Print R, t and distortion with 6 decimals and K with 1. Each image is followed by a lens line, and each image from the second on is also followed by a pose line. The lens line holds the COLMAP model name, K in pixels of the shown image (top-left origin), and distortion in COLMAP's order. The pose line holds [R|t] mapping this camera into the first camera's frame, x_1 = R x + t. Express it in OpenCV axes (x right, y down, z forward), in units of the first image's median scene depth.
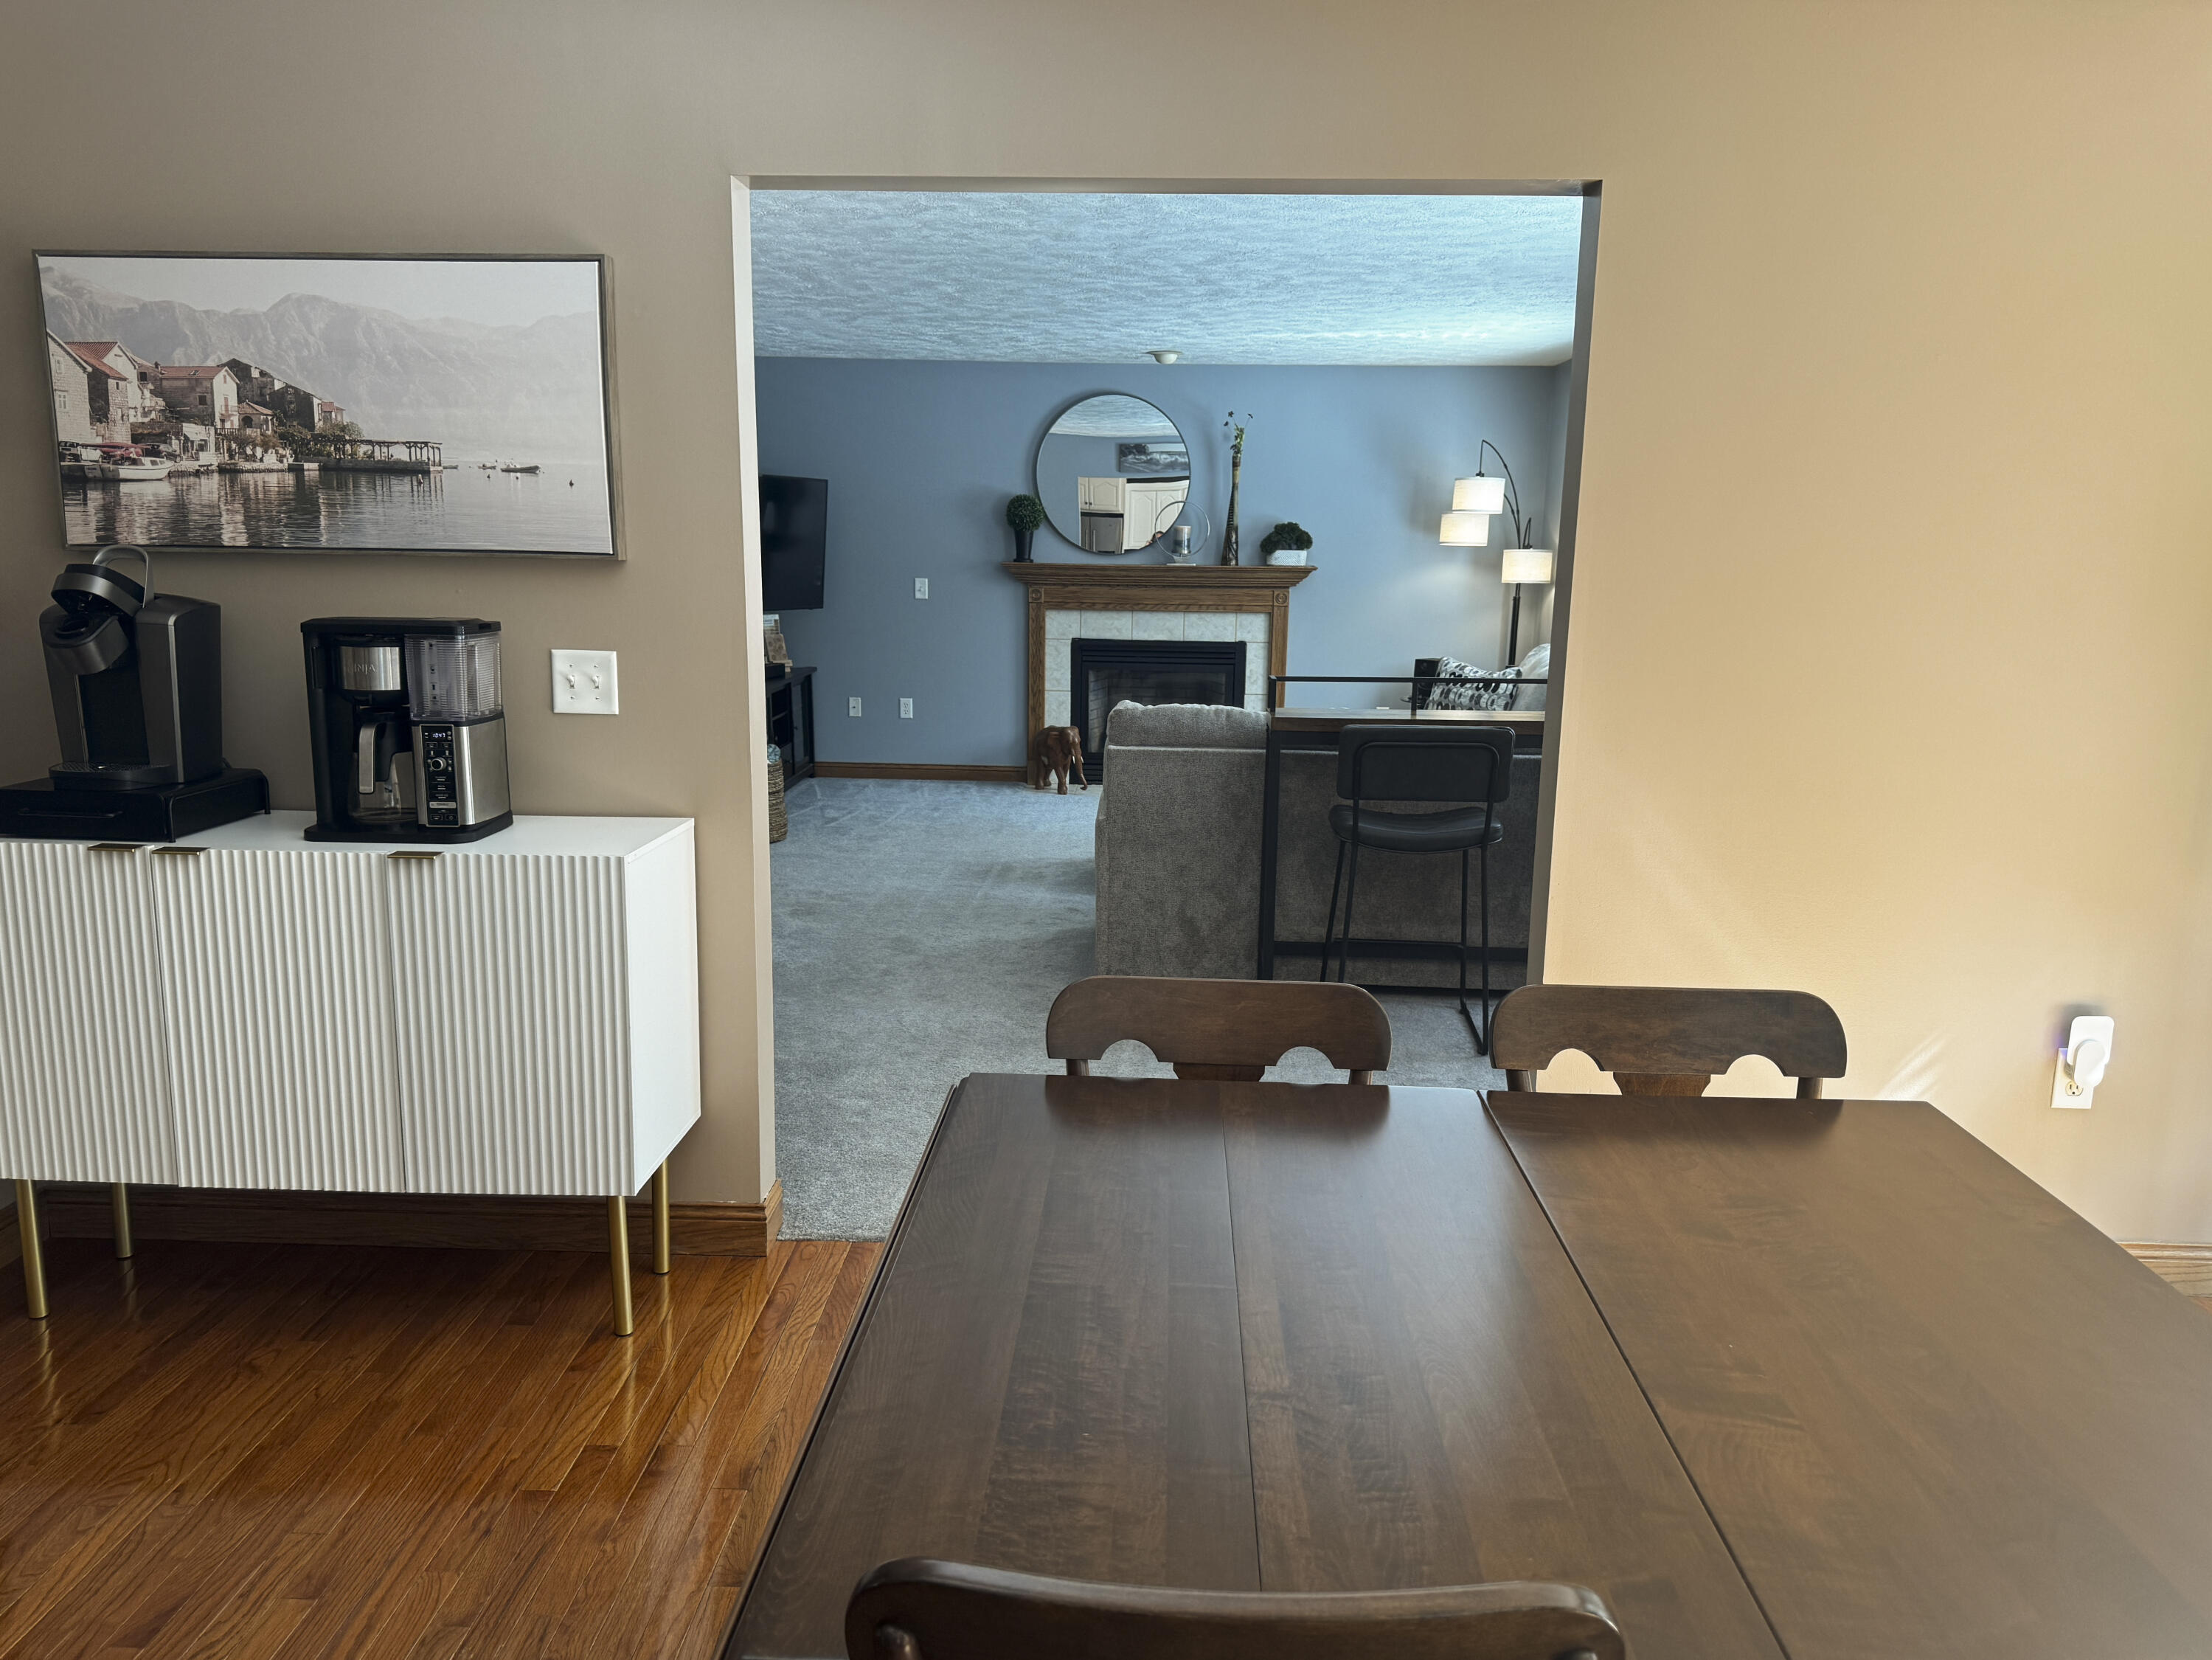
lens RADIAL K [[1582.1, 0, 1106.0], [0, 1582.1, 830.0], [0, 0, 1]] dist [0.144506, -0.194510]
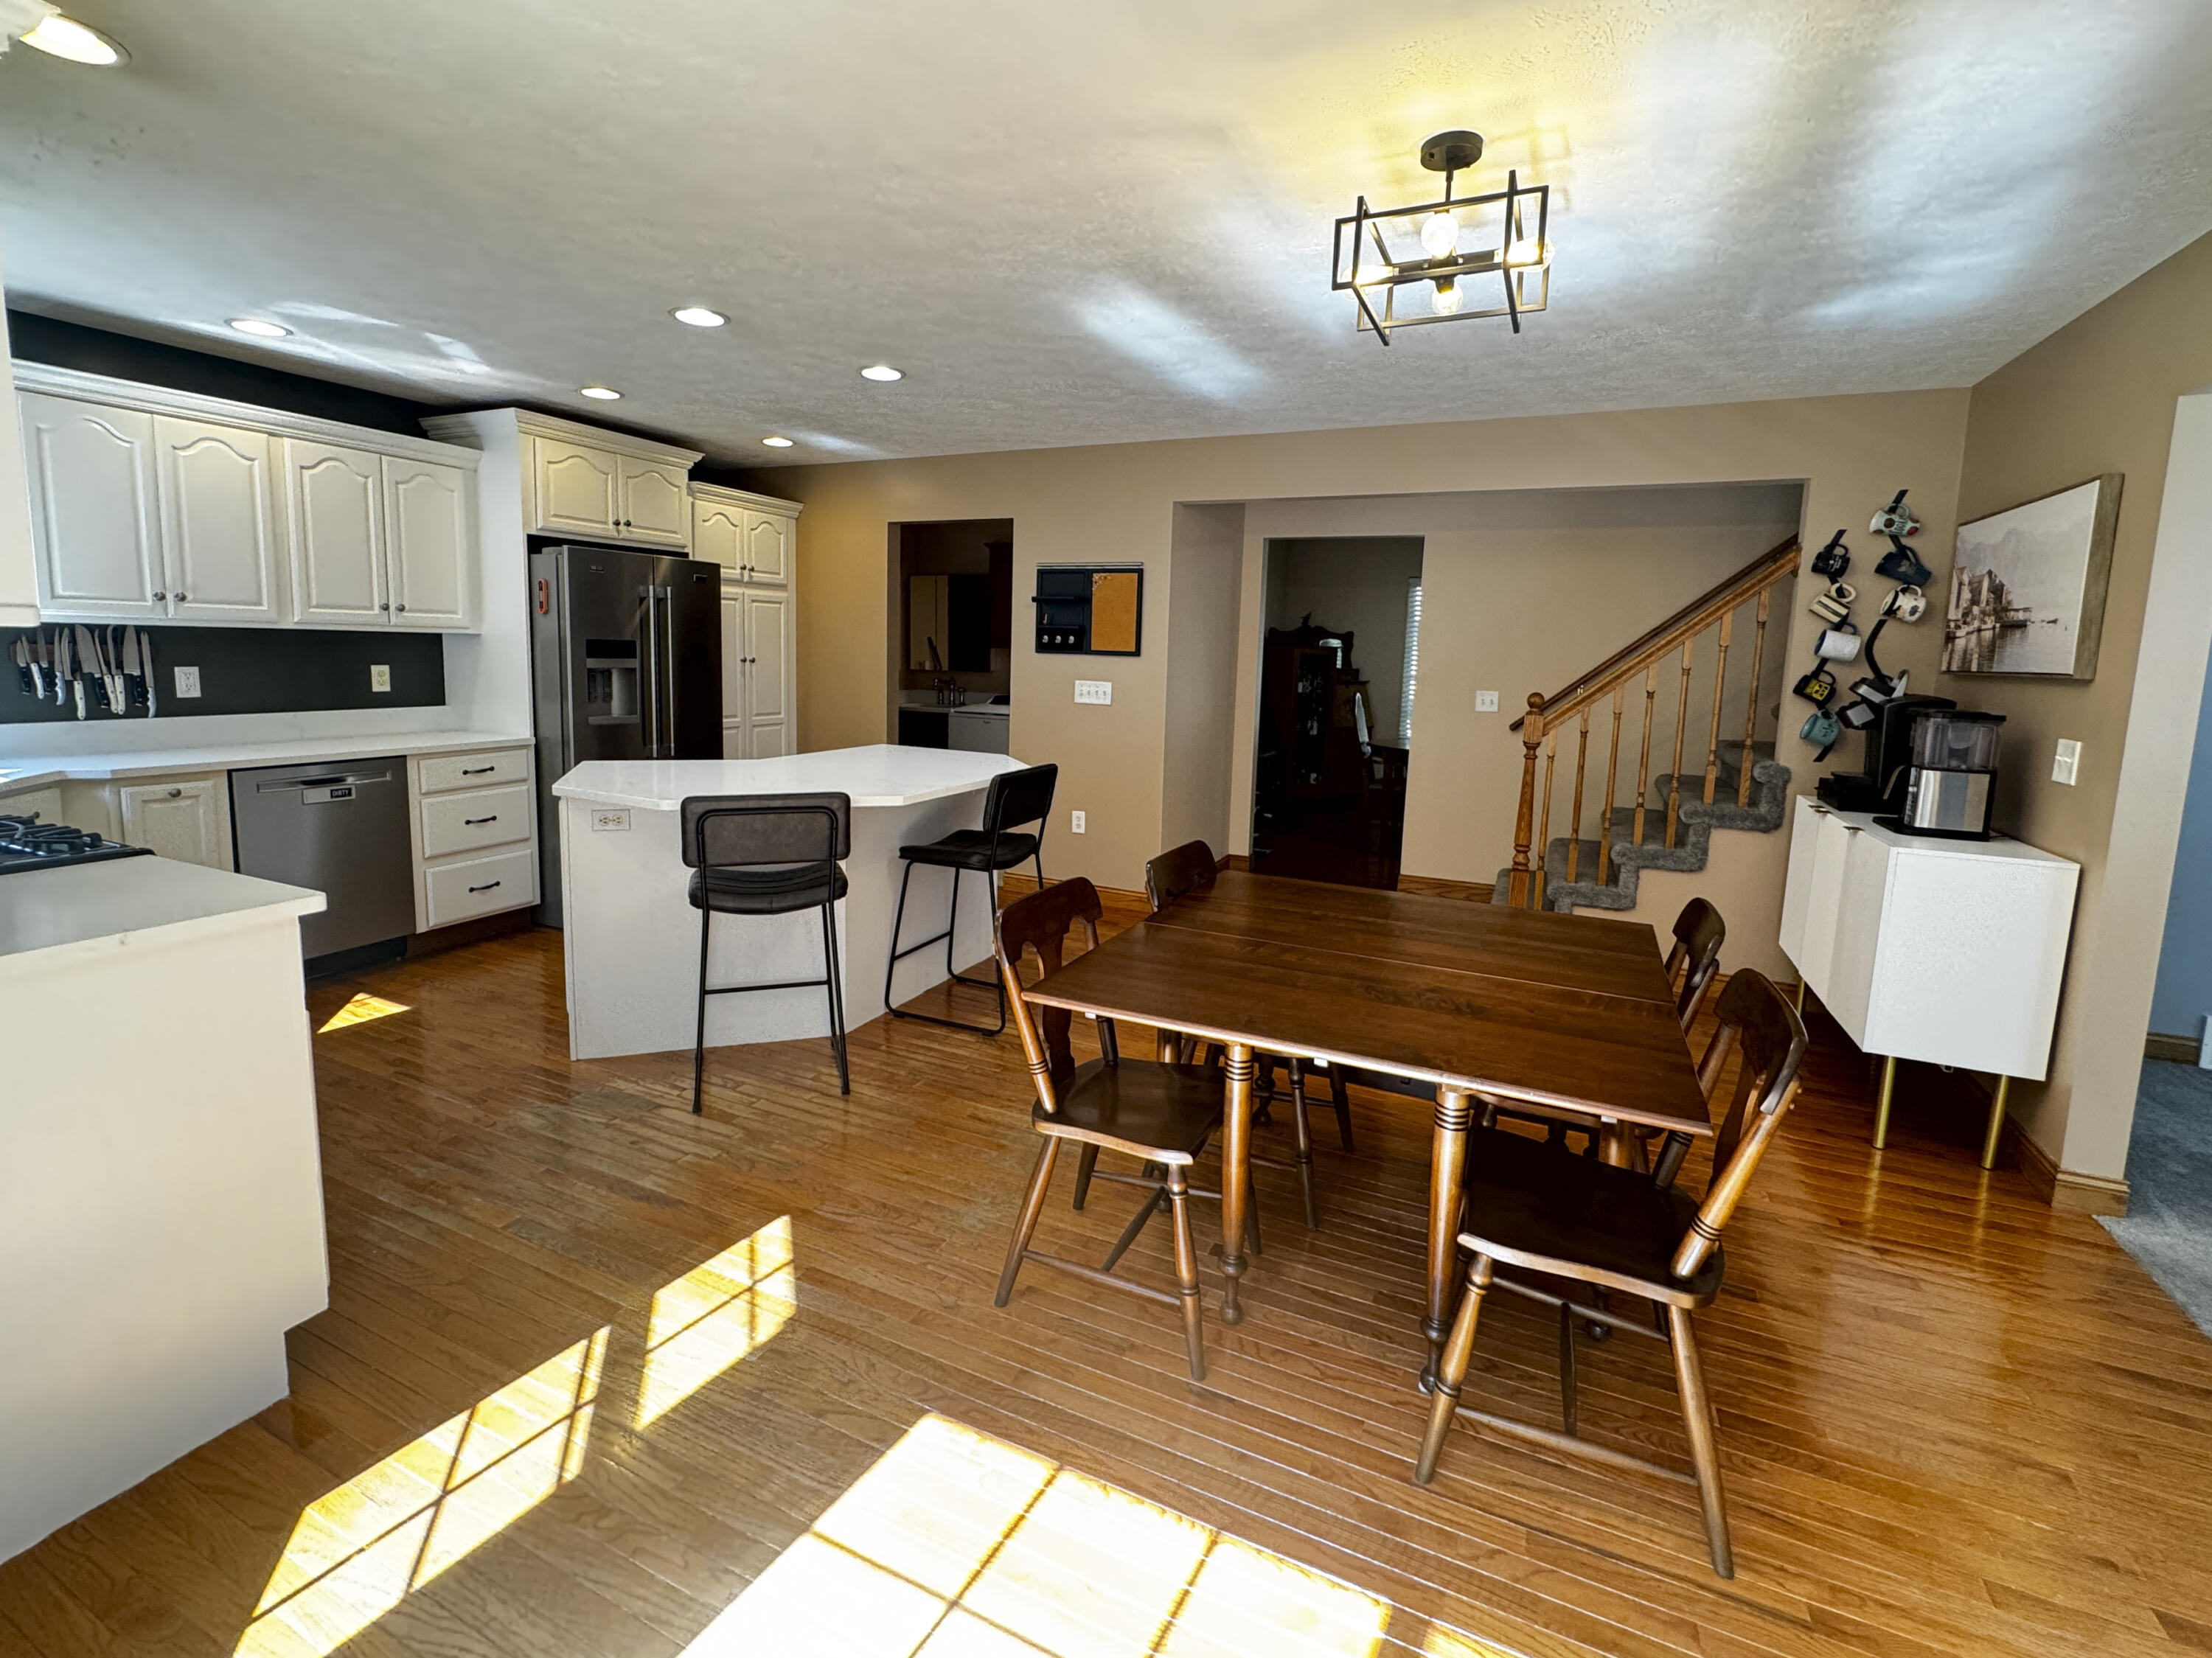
lens RADIAL K [[1005.6, 0, 1071.2], [0, 1005.6, 773.0], [0, 0, 1]] dist [0.001891, -0.000211]
pose [[-0.403022, 0.089043, -0.910848, 0.293266], [-0.193506, 0.964463, 0.179905, -0.024256], [0.894499, 0.248761, -0.371470, 0.179795]]
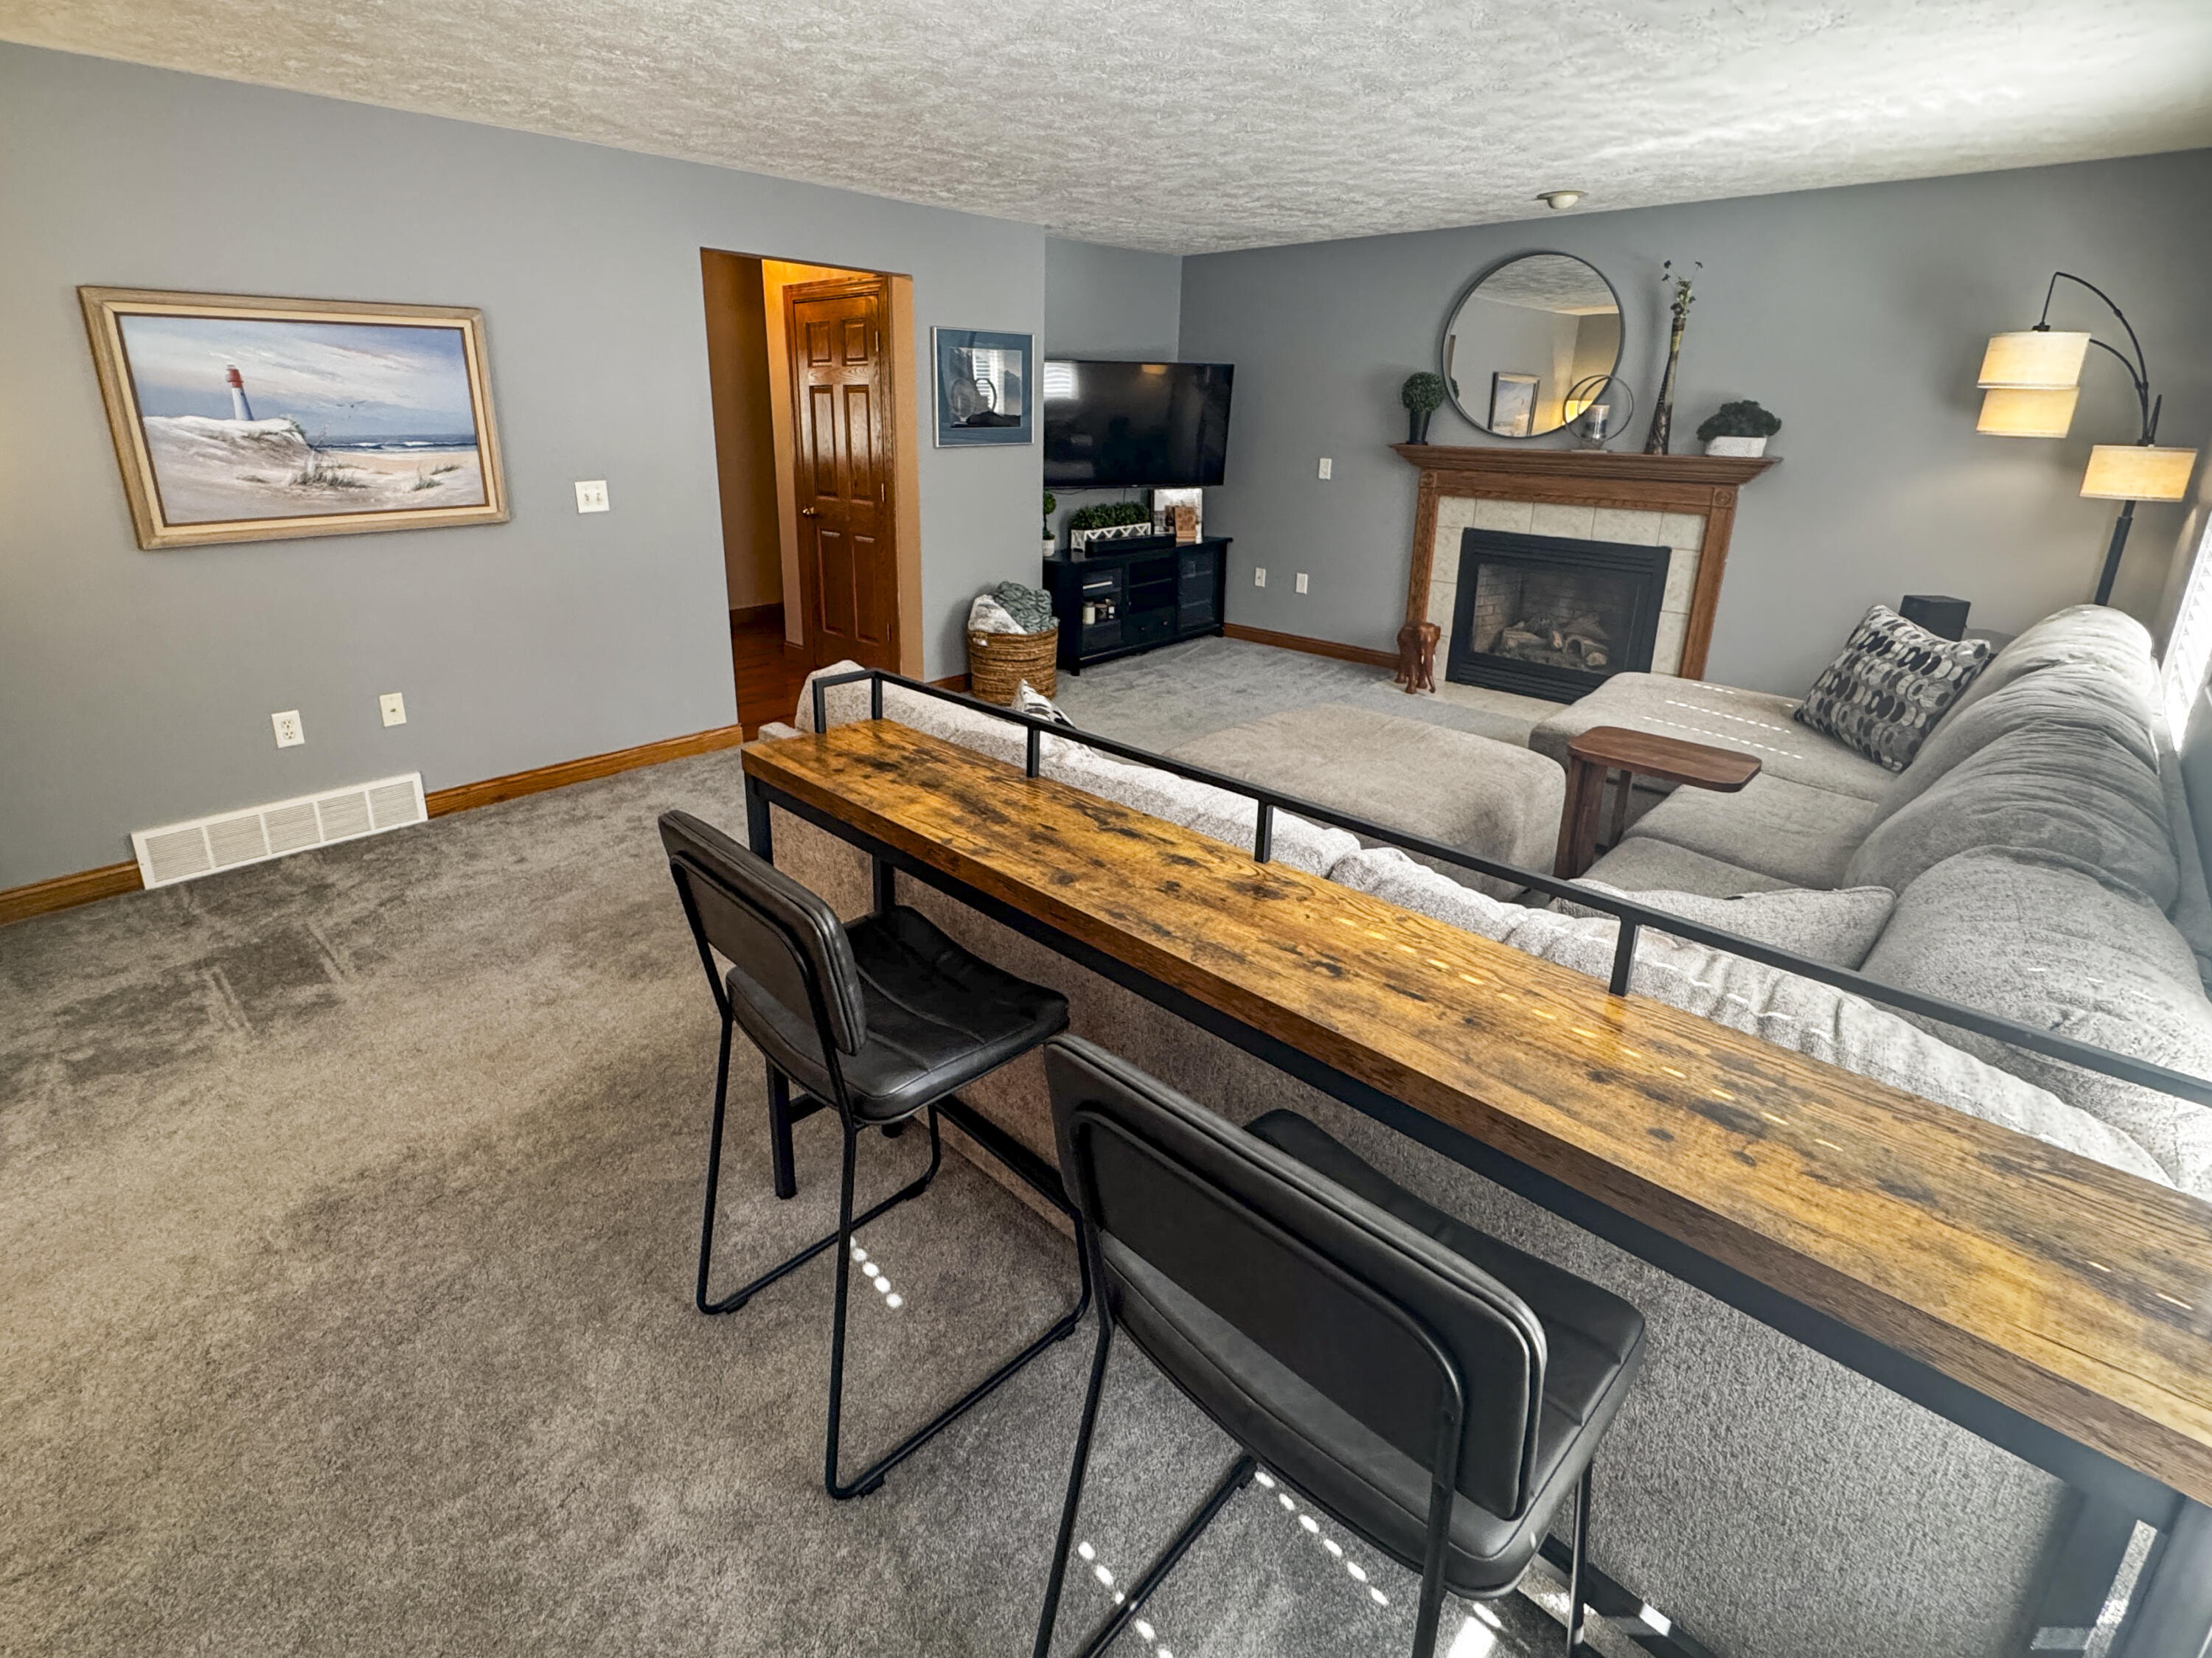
lens RADIAL K [[1047.5, 0, 1054.9], [0, 1047.5, 691.8], [0, 0, 1]] dist [-0.001561, 0.000496]
pose [[0.736432, 0.174611, -0.653590, 0.229691], [-0.118547, 0.984476, 0.129437, -0.081042], [0.666044, -0.017840, 0.745699, 0.399383]]
